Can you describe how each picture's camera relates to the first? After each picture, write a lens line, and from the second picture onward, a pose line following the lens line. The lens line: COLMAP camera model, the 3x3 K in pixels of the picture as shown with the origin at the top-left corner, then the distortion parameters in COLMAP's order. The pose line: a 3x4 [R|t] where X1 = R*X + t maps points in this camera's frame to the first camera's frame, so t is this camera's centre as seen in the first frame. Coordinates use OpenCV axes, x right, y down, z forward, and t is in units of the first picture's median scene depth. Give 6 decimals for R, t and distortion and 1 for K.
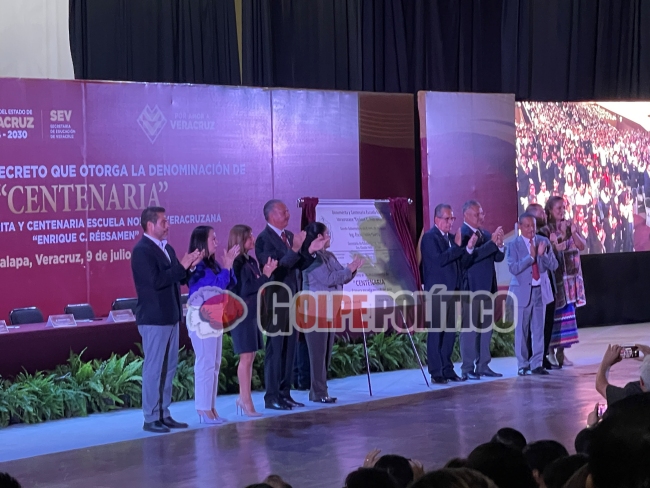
lens RADIAL K [[2193.1, 0, 325.0], [0, 2193.1, 244.0], [0, 0, 1]] dist [0.198066, -0.014071]
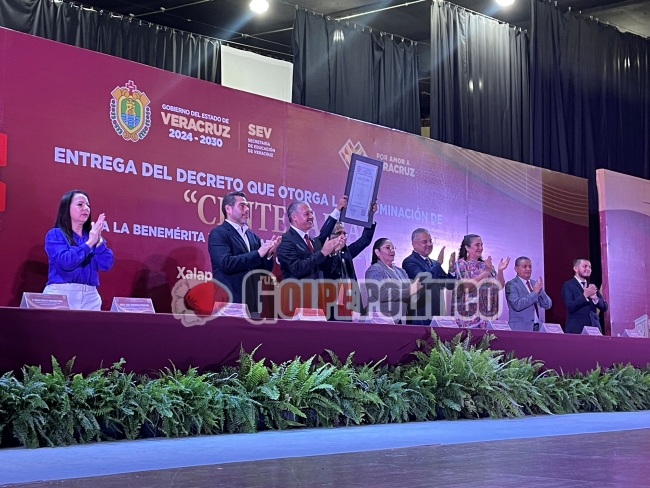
lens RADIAL K [[1051.0, 0, 325.0], [0, 1051.0, 244.0], [0, 0, 1]] dist [0.182333, -0.815693]
pose [[0.993768, 0.006984, -0.111251, -0.041353], [-0.023452, 0.988797, -0.147413, 0.060630], [0.108975, 0.149103, 0.982798, 0.578642]]
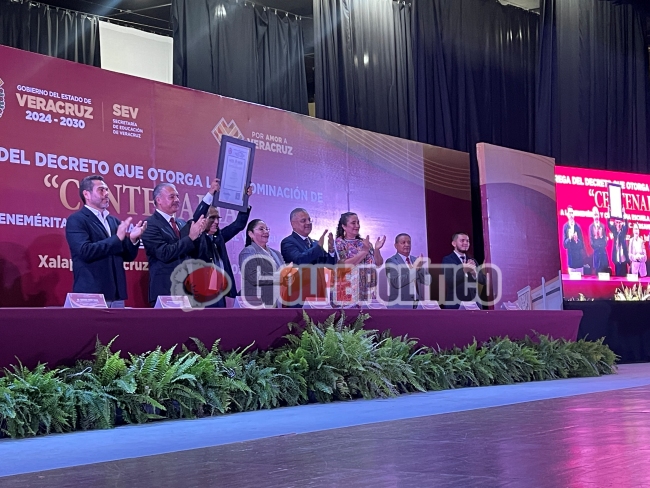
lens RADIAL K [[1051.0, 0, 325.0], [0, 1051.0, 244.0], [0, 0, 1]] dist [0.182333, -0.815693]
pose [[0.999492, -0.019882, -0.024897, -0.026804], [0.016623, 0.992030, -0.124900, 0.056807], [0.027182, 0.124423, 0.991857, 0.589120]]
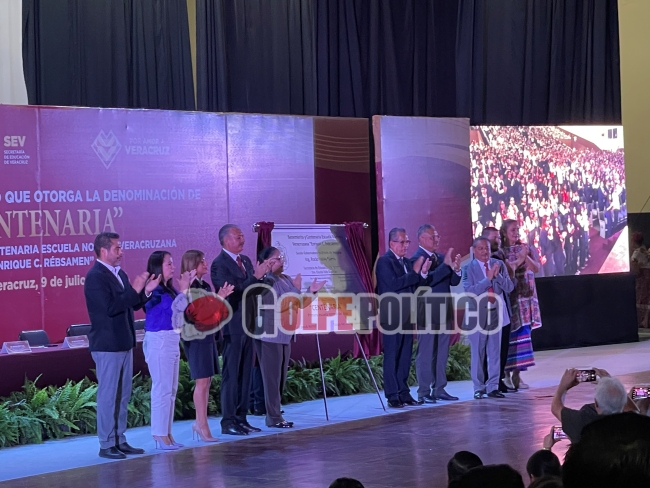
lens RADIAL K [[2200.8, 0, 325.0], [0, 2200.8, 244.0], [0, 0, 1]] dist [0.211913, 2.058074]
pose [[0.999772, -0.004999, 0.020755, -0.000592], [0.005235, 0.999922, -0.011302, 0.000268], [-0.020697, 0.011408, 0.999721, -0.004112]]
